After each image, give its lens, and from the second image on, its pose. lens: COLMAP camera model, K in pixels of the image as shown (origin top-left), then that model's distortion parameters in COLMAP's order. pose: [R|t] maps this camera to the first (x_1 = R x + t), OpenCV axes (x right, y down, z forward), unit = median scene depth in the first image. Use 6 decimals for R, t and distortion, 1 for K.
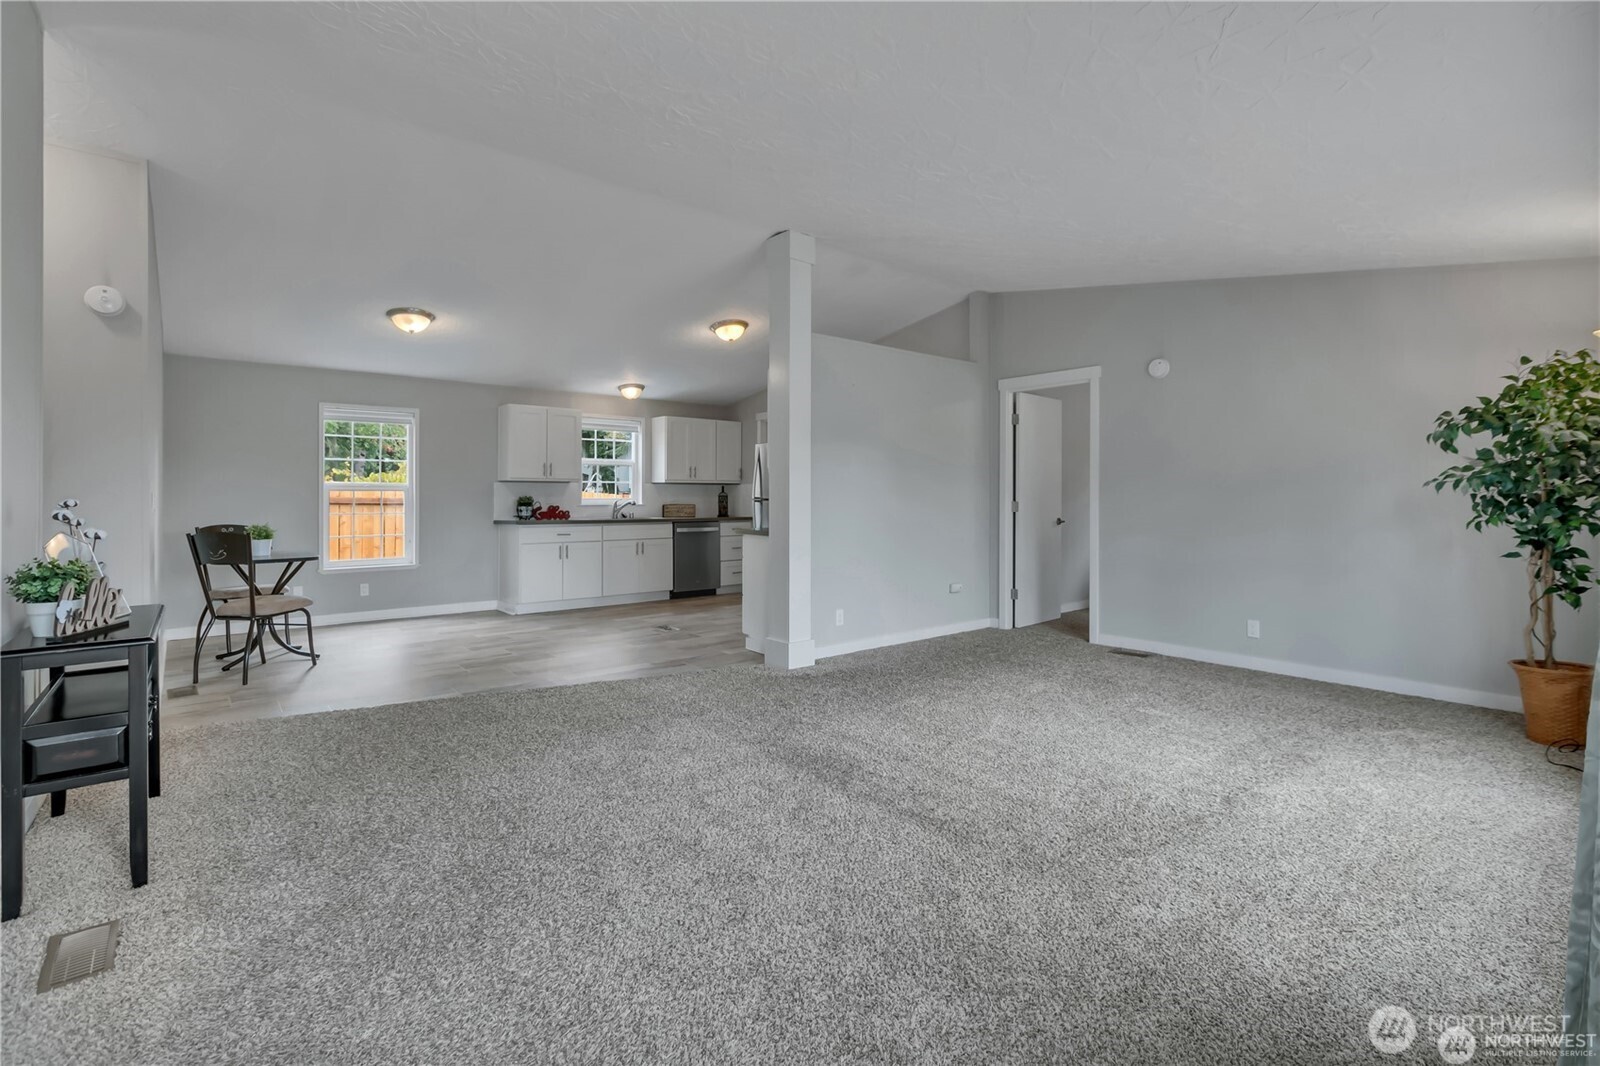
lens RADIAL K [[729.7, 0, 784.1], [0, 729.7, 501.6], [0, 0, 1]] dist [-0.004543, 0.000378]
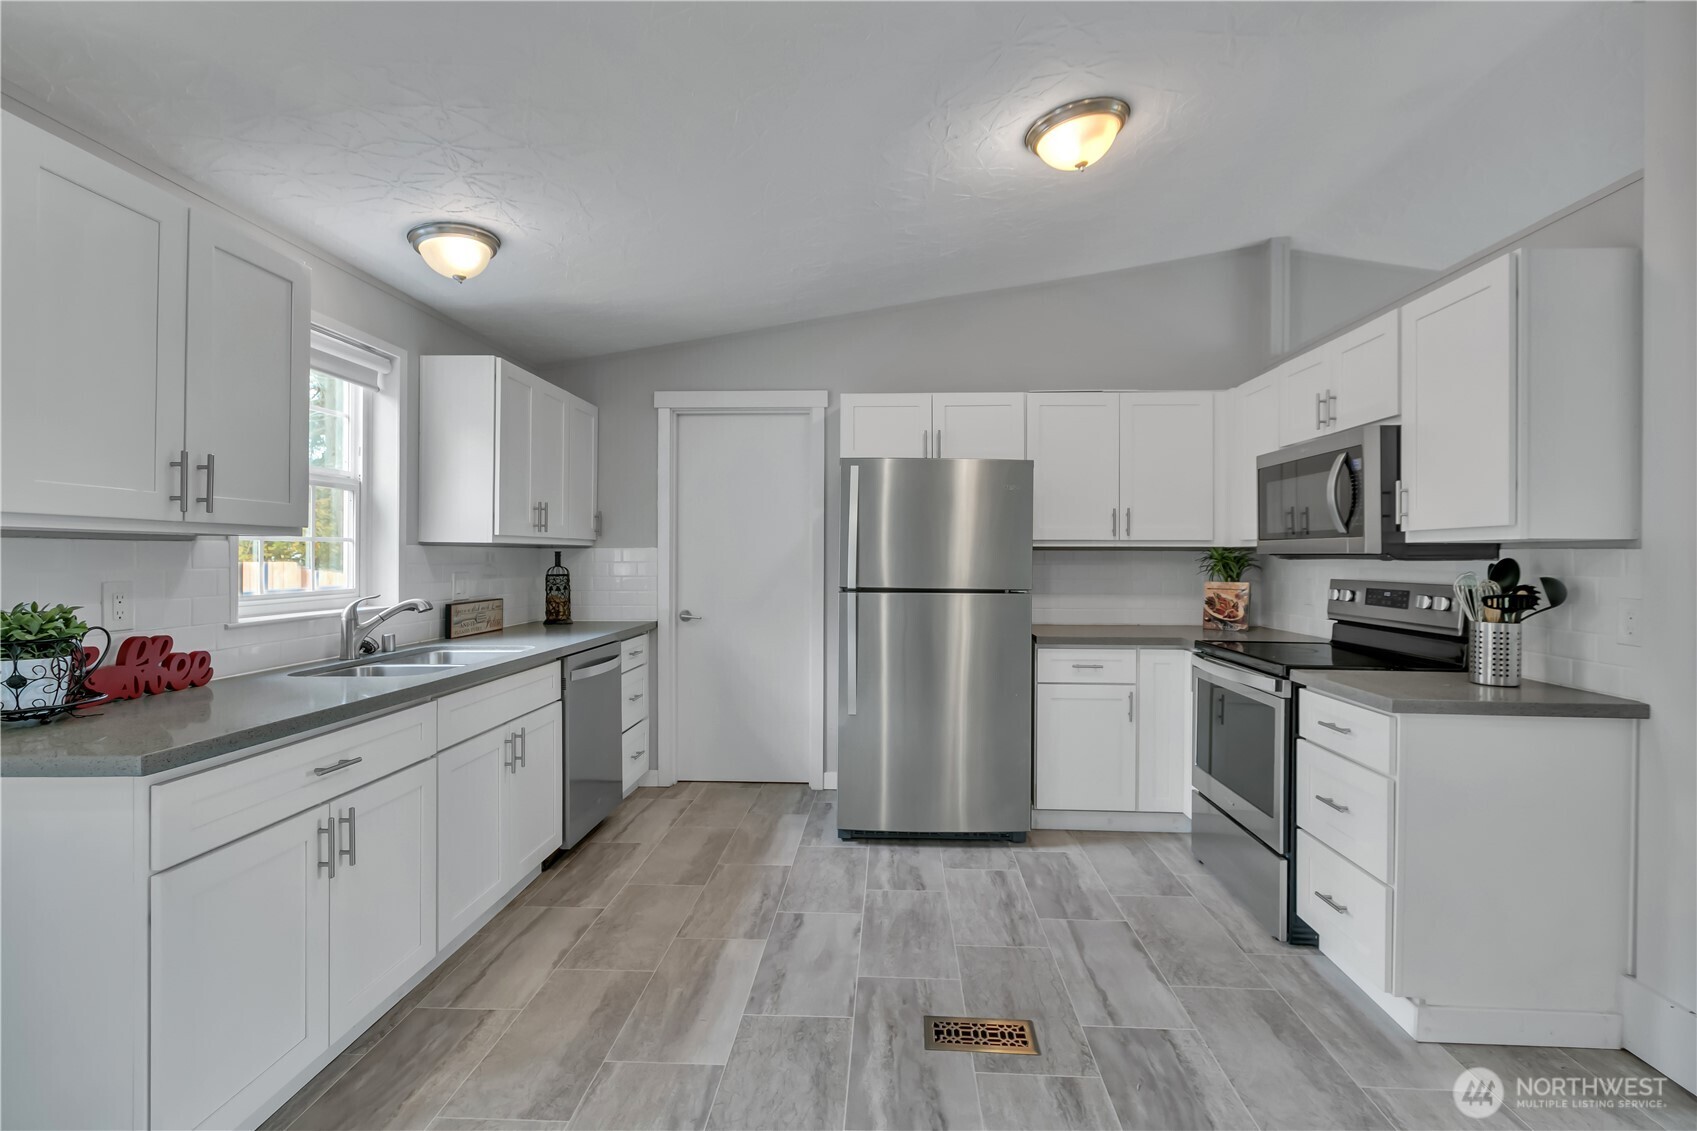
lens RADIAL K [[773.9, 0, 862.9], [0, 773.9, 561.9], [0, 0, 1]] dist [-0.004543, 0.000378]
pose [[0.663297, -0.001753, 0.748354, -0.348936], [-0.000141, 0.999997, 0.002467, -0.019666], [-0.748356, -0.001742, 0.663295, 0.659768]]
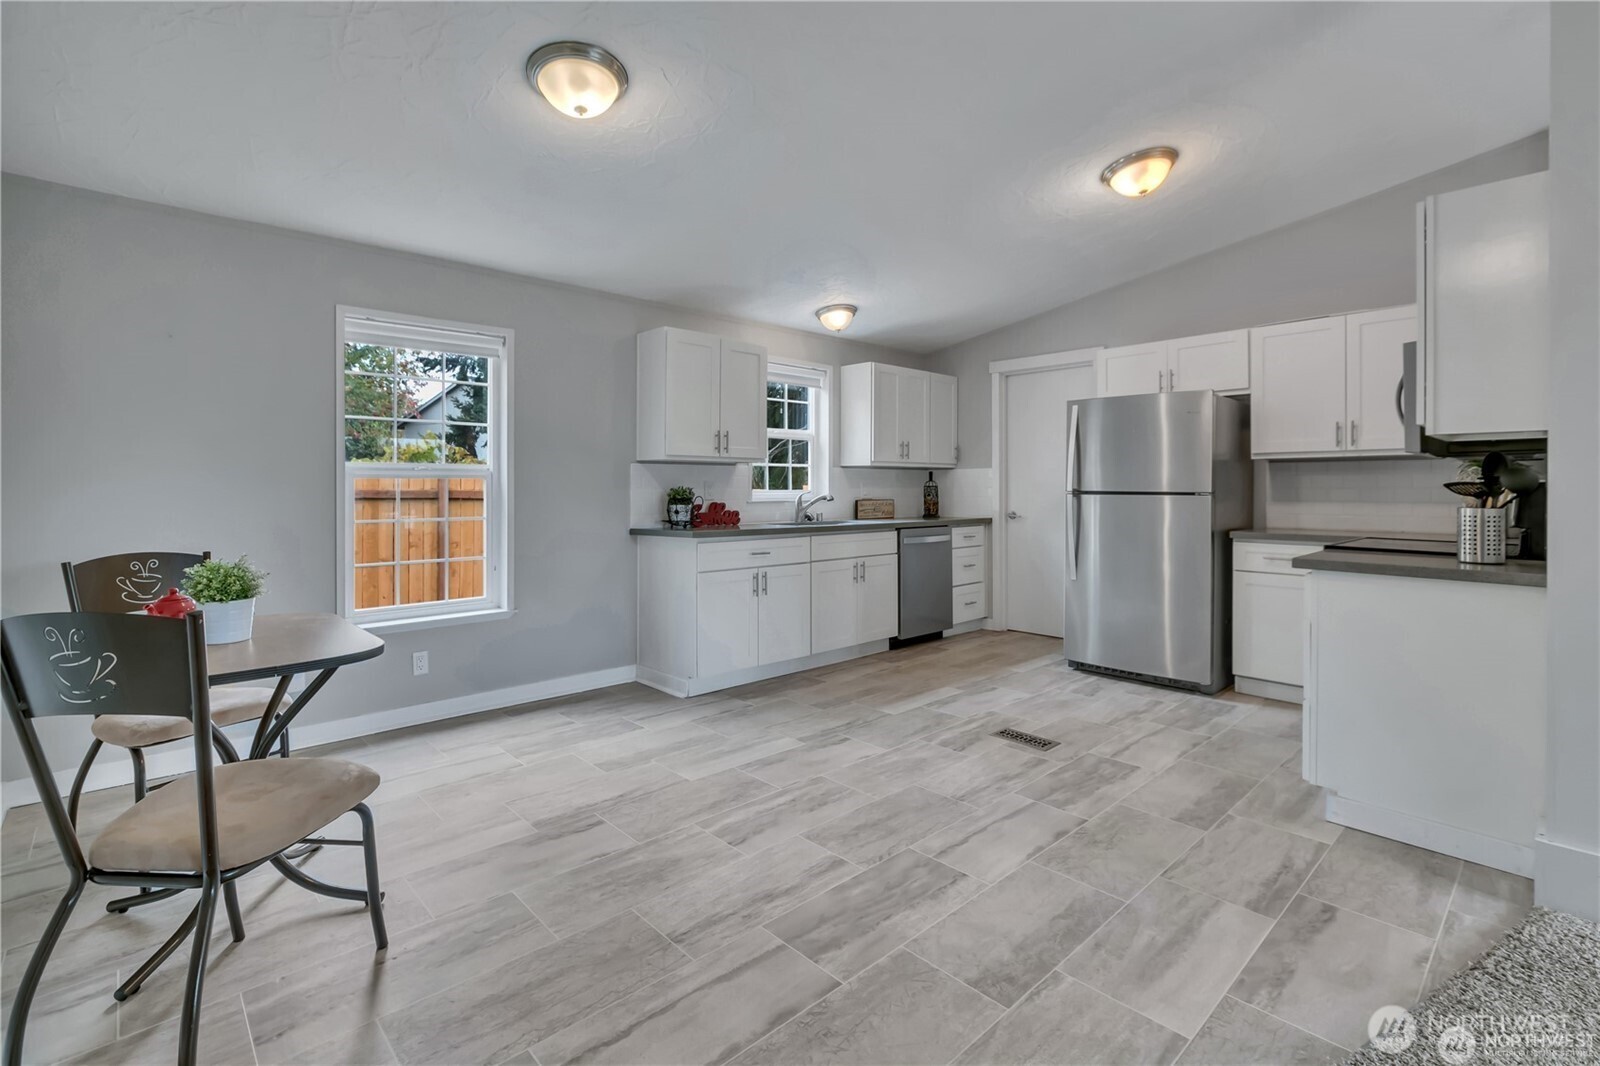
lens RADIAL K [[729.7, 0, 797.3], [0, 729.7, 496.2], [0, 0, 1]] dist [-0.004543, 0.000378]
pose [[0.998157, 0.000027, 0.060688, -0.286079], [-0.000368, 0.999984, 0.005601, -0.003484], [-0.060687, -0.005613, 0.998141, 0.387787]]
